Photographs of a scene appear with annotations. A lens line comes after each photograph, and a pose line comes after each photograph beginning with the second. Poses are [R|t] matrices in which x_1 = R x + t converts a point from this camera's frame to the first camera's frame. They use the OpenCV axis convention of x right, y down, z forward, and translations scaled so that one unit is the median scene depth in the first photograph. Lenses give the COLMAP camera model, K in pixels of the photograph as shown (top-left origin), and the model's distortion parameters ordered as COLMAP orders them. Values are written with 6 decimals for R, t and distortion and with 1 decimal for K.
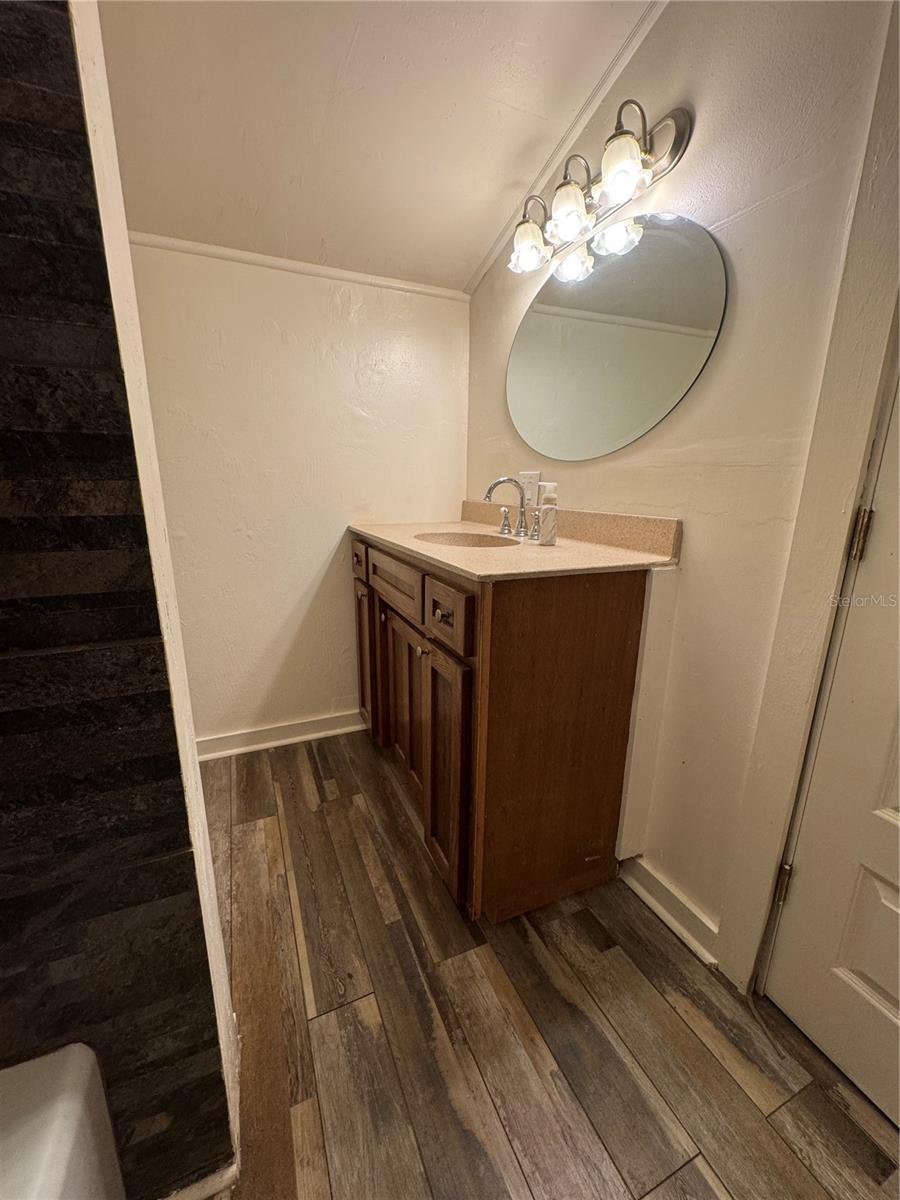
lens RADIAL K [[476.6, 0, 451.2], [0, 476.6, 601.6], [0, 0, 1]] dist [-0.002311, 0.000338]
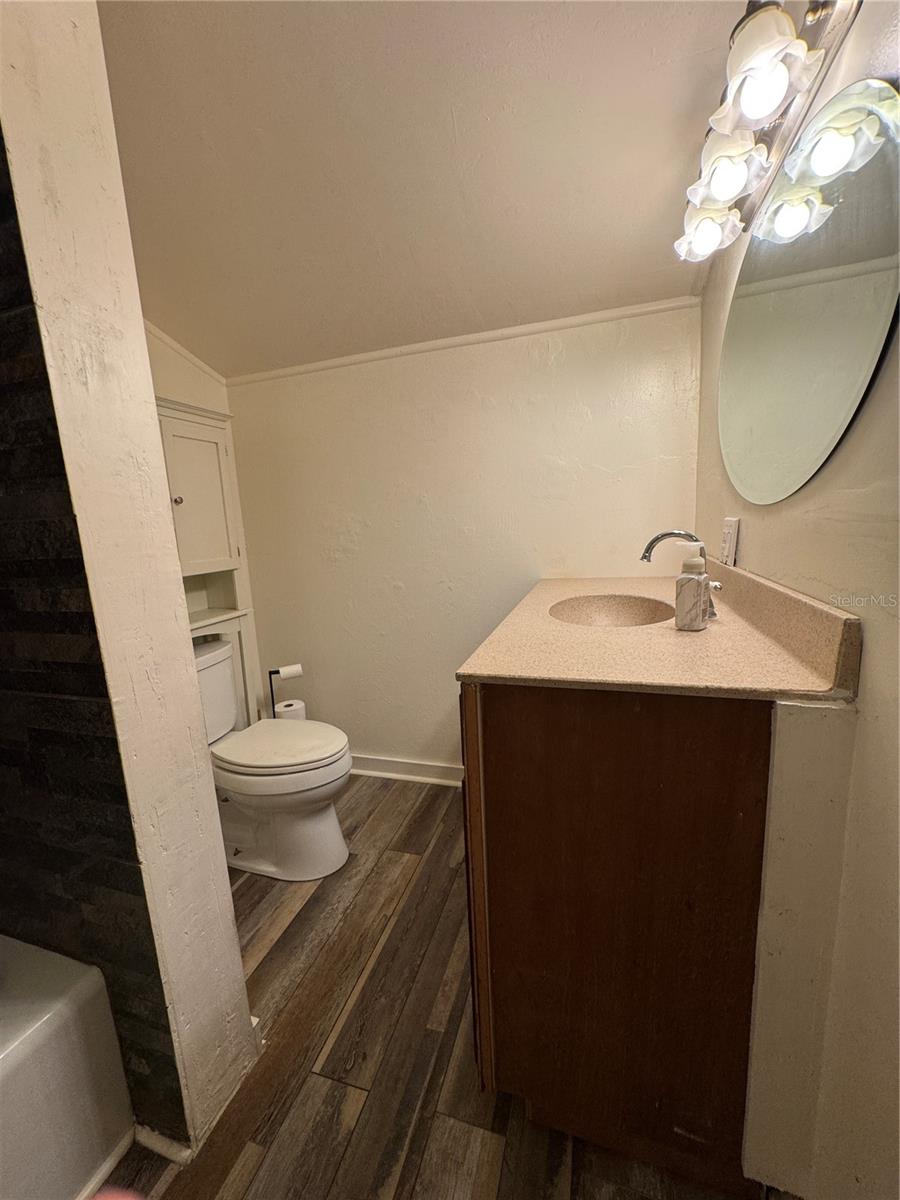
lens RADIAL K [[476.6, 0, 450.0], [0, 476.6, 601.2], [0, 0, 1]] dist [-0.002311, 0.000338]
pose [[0.747089, 0.060820, -0.661936, 0.515077], [-0.101092, 0.994618, -0.022709, -0.139990], [0.656992, 0.083882, 0.749216, 0.312216]]
